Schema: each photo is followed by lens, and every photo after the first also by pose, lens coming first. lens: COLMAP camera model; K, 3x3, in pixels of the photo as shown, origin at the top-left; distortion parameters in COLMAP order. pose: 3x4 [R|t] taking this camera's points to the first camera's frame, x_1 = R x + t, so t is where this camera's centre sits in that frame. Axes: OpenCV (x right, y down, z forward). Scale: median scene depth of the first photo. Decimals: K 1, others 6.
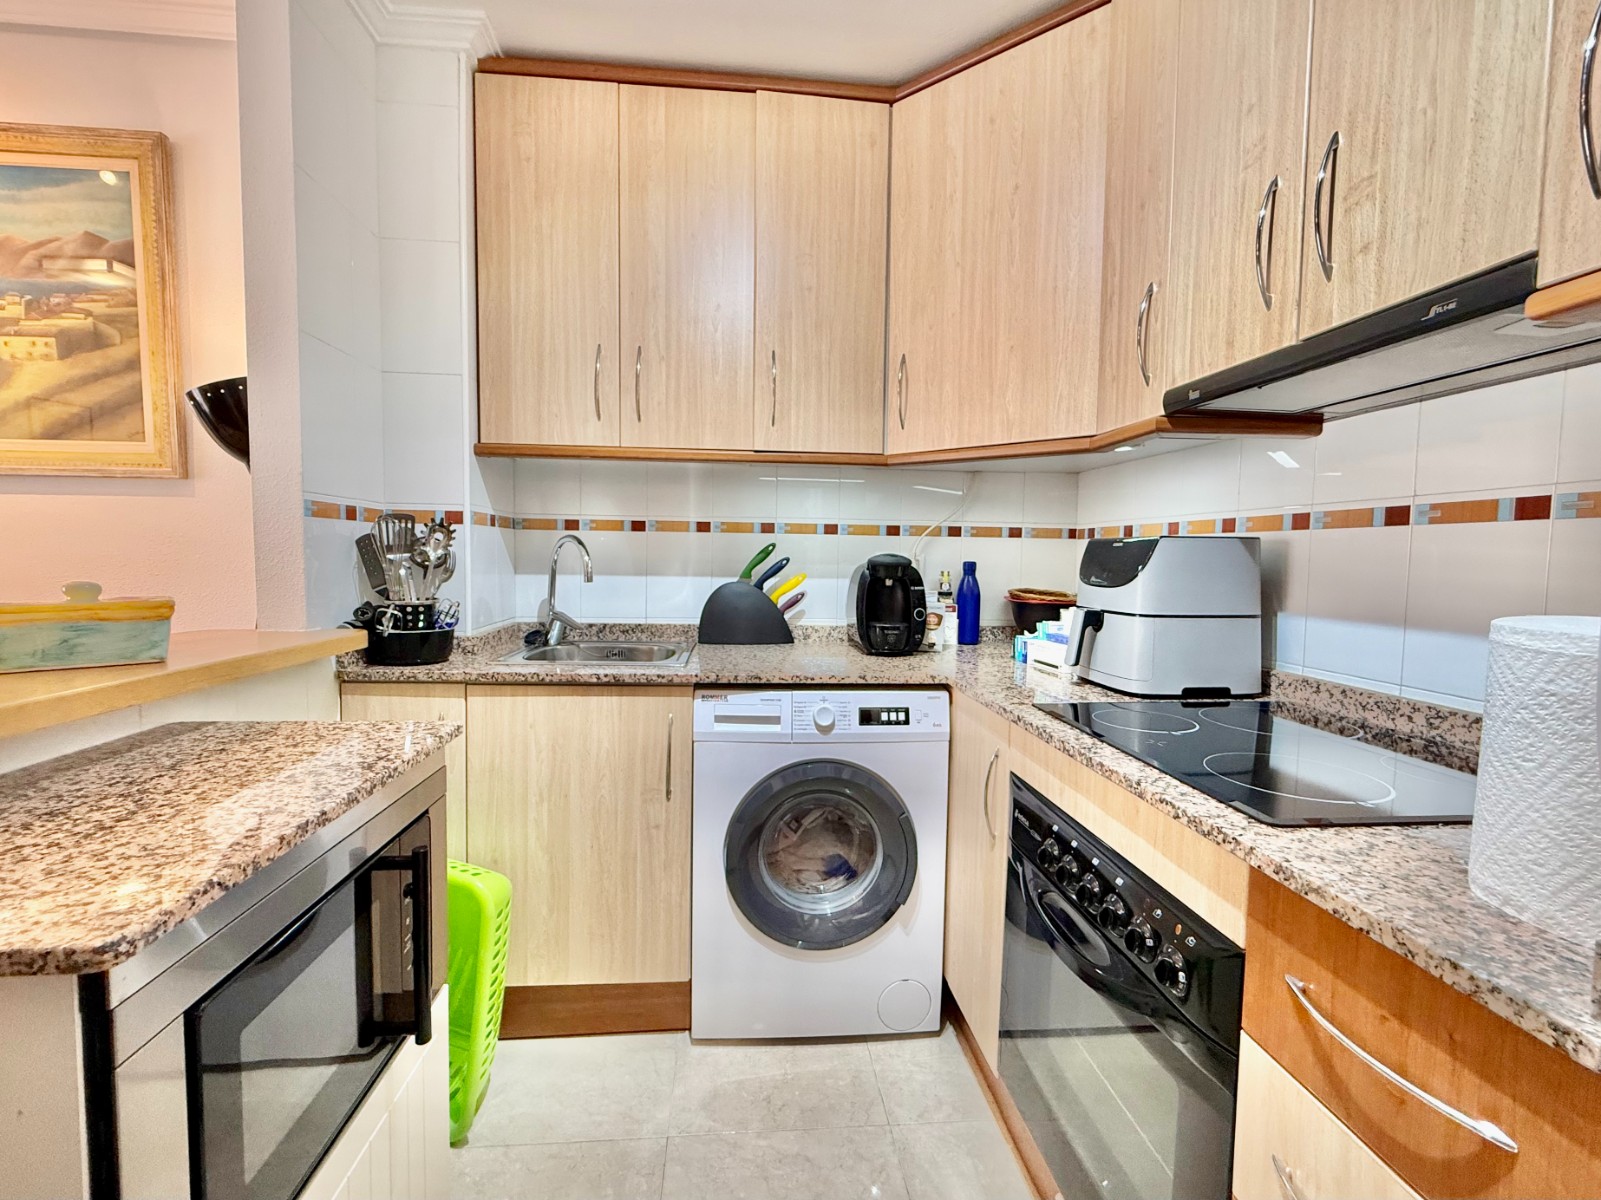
lens RADIAL K [[698.8, 0, 790.5], [0, 698.8, 595.1], [0, 0, 1]] dist [0.002579, 0.000281]
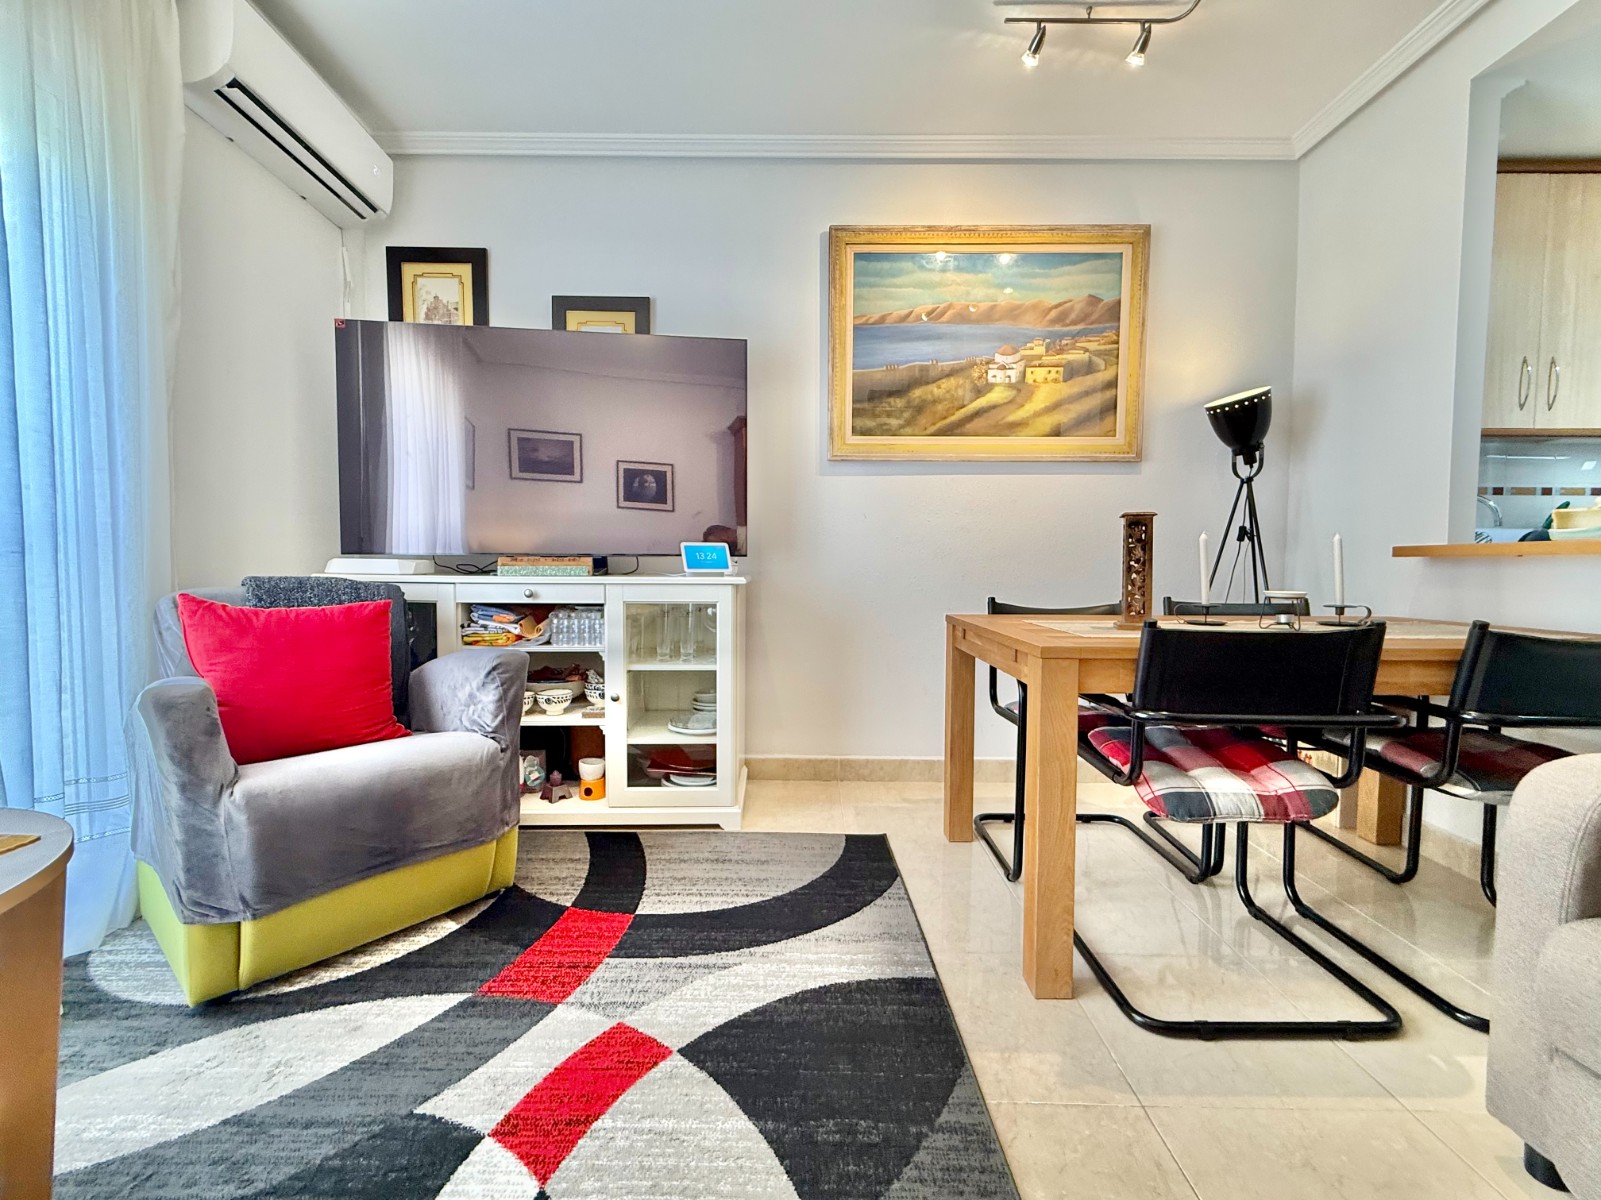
lens RADIAL K [[675.7, 0, 797.0], [0, 675.7, 598.5], [0, 0, 1]] dist [0.000566, -0.000278]
pose [[0.995010, -0.002523, -0.099742, -1.603646], [0.001713, 0.999965, -0.008211, 0.140244], [0.099759, 0.007999, 0.994979, -0.504785]]
